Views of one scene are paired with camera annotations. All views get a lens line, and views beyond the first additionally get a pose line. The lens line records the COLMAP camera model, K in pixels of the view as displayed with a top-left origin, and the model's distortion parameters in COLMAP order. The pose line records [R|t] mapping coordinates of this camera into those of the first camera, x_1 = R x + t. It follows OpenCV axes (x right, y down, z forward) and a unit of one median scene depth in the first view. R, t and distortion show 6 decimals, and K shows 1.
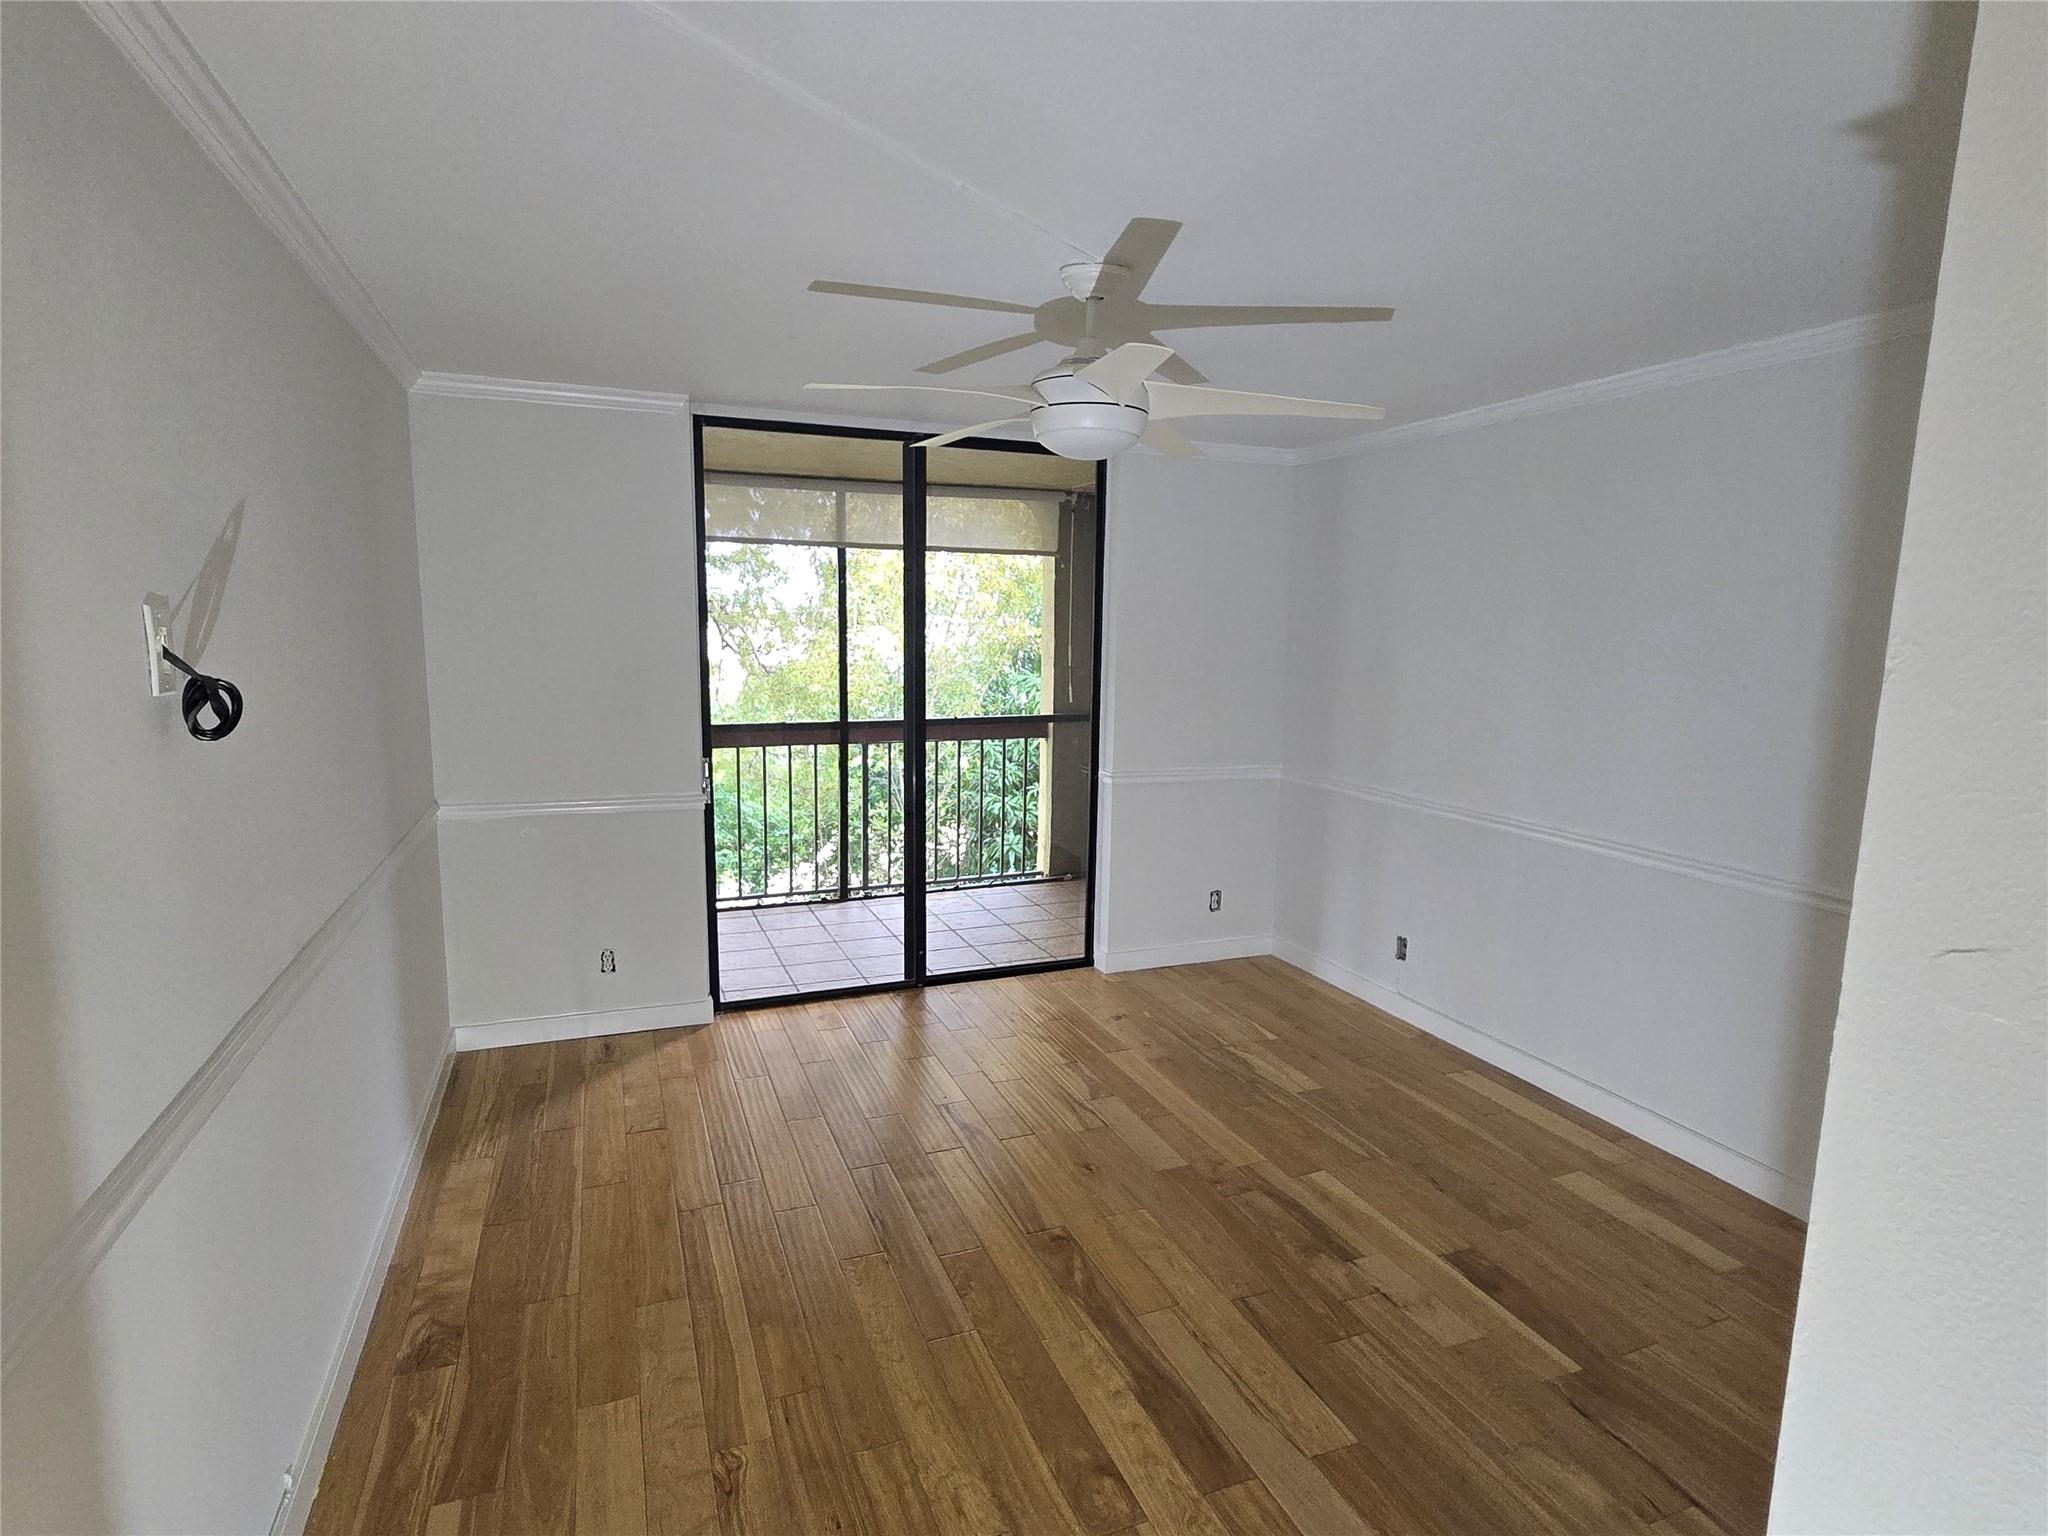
lens RADIAL K [[1027.0, 0, 1024.0], [0, 1027.0, 768.0], [0, 0, 1]] dist [-0.001705, 0.000851]
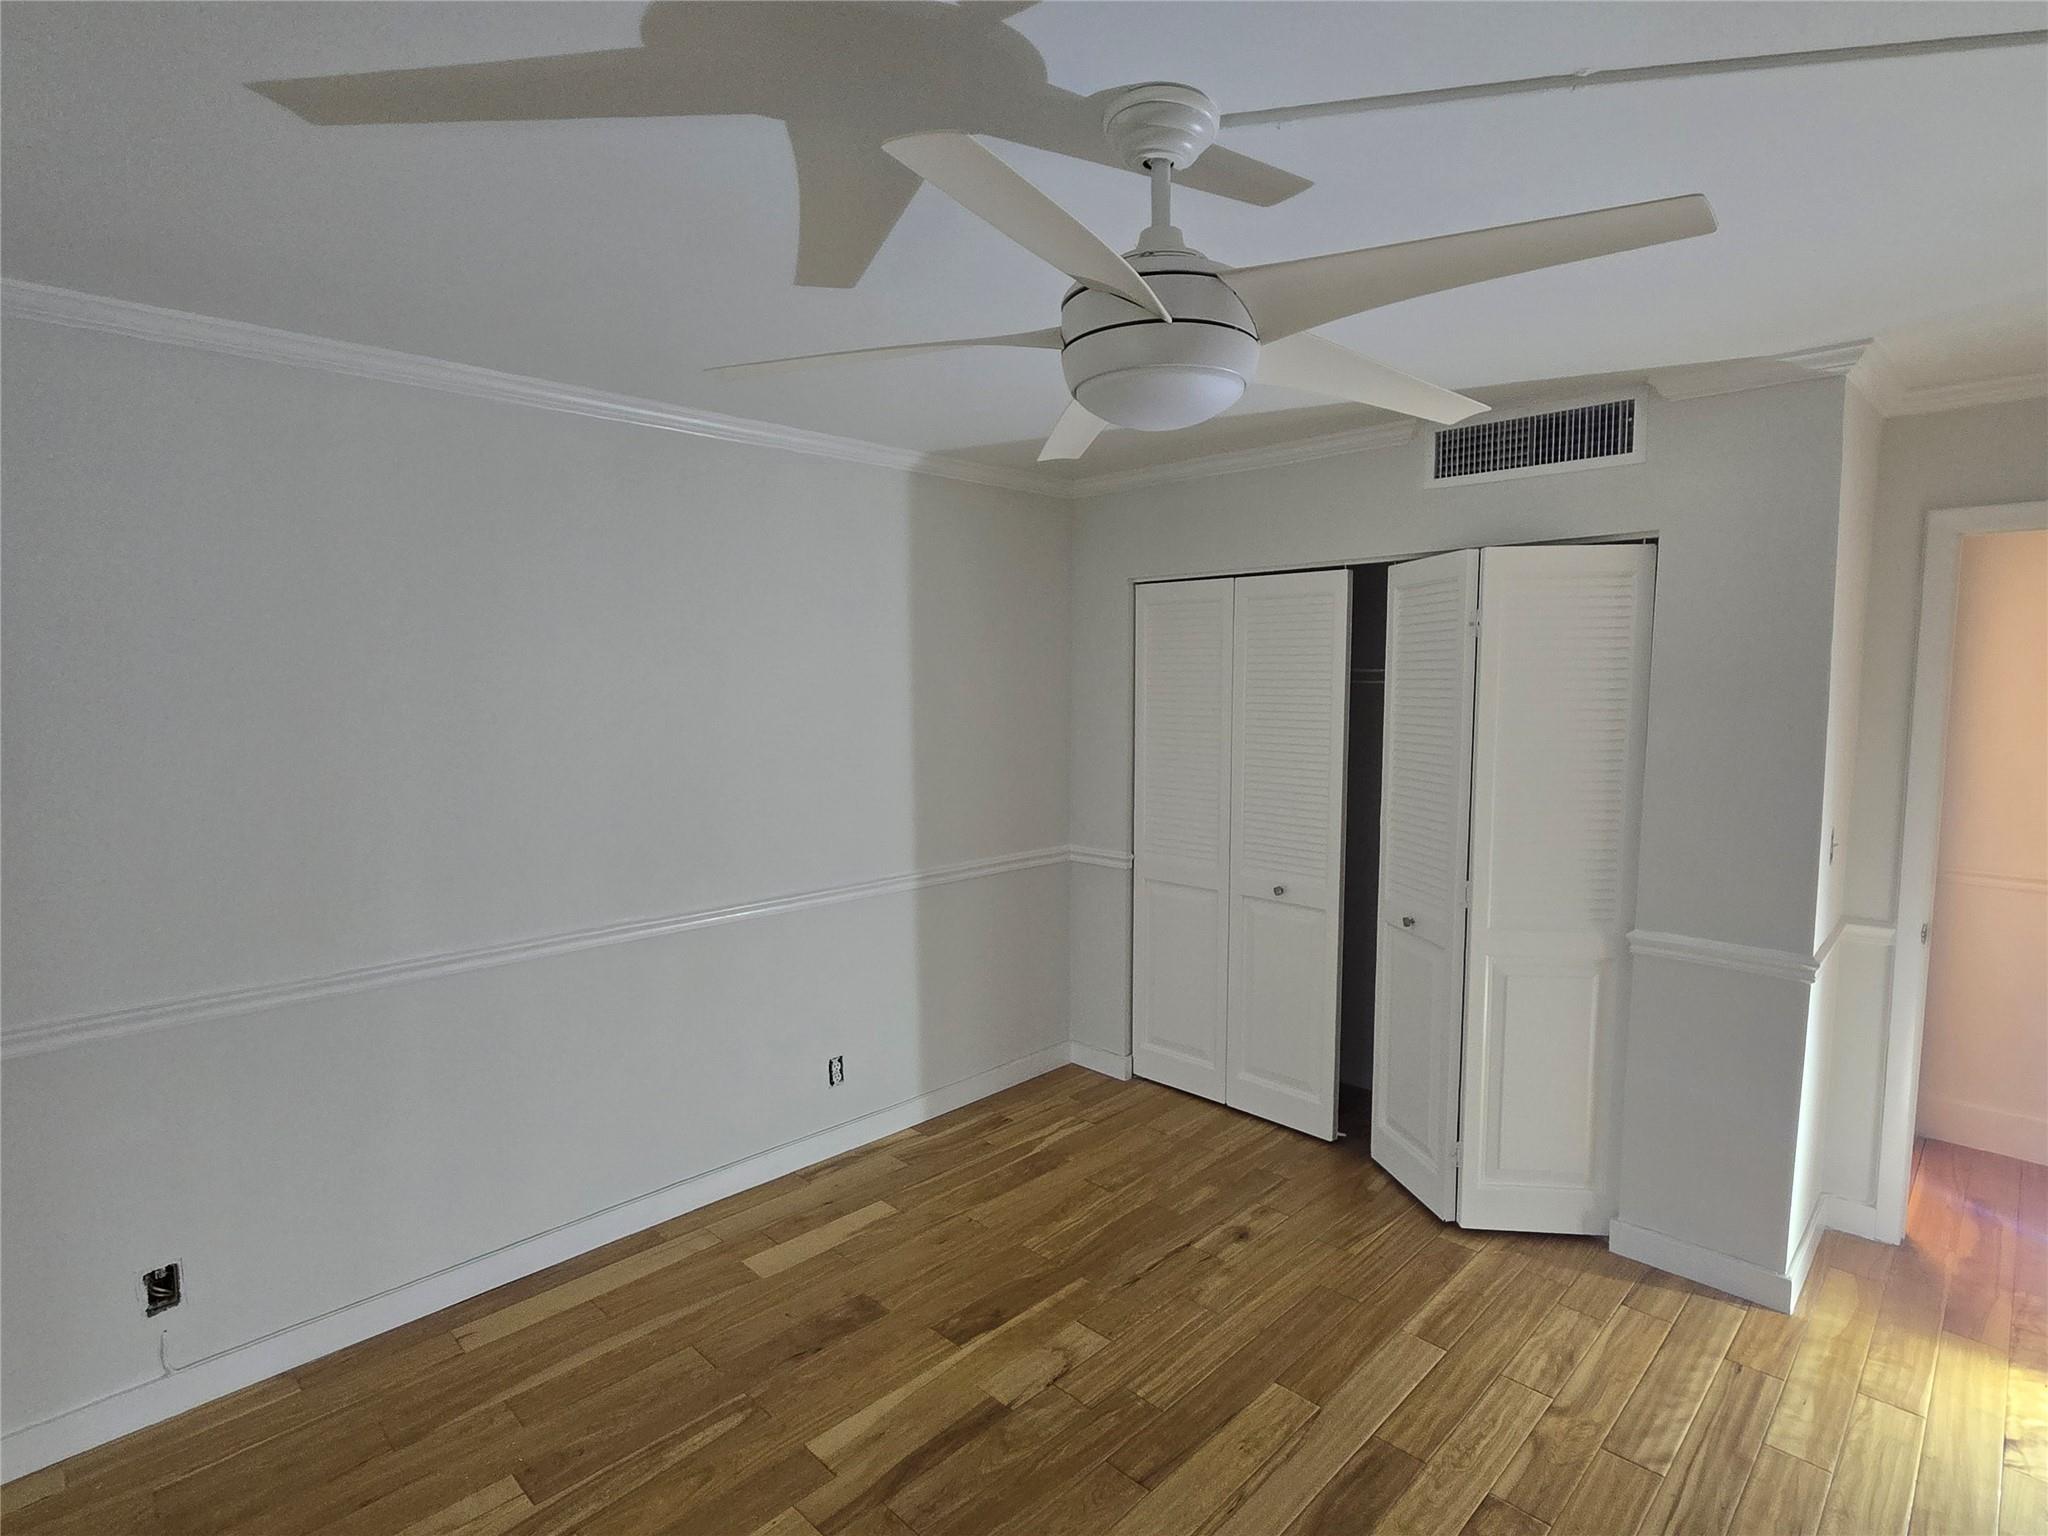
lens RADIAL K [[1027.0, 0, 1024.0], [0, 1027.0, 768.0], [0, 0, 1]] dist [-0.001705, 0.000851]
pose [[-0.378819, -0.095657, 0.920514, -0.413758], [0.128521, 0.979569, 0.154683, -0.177590], [-0.916504, 0.176902, -0.358785, 1.120083]]
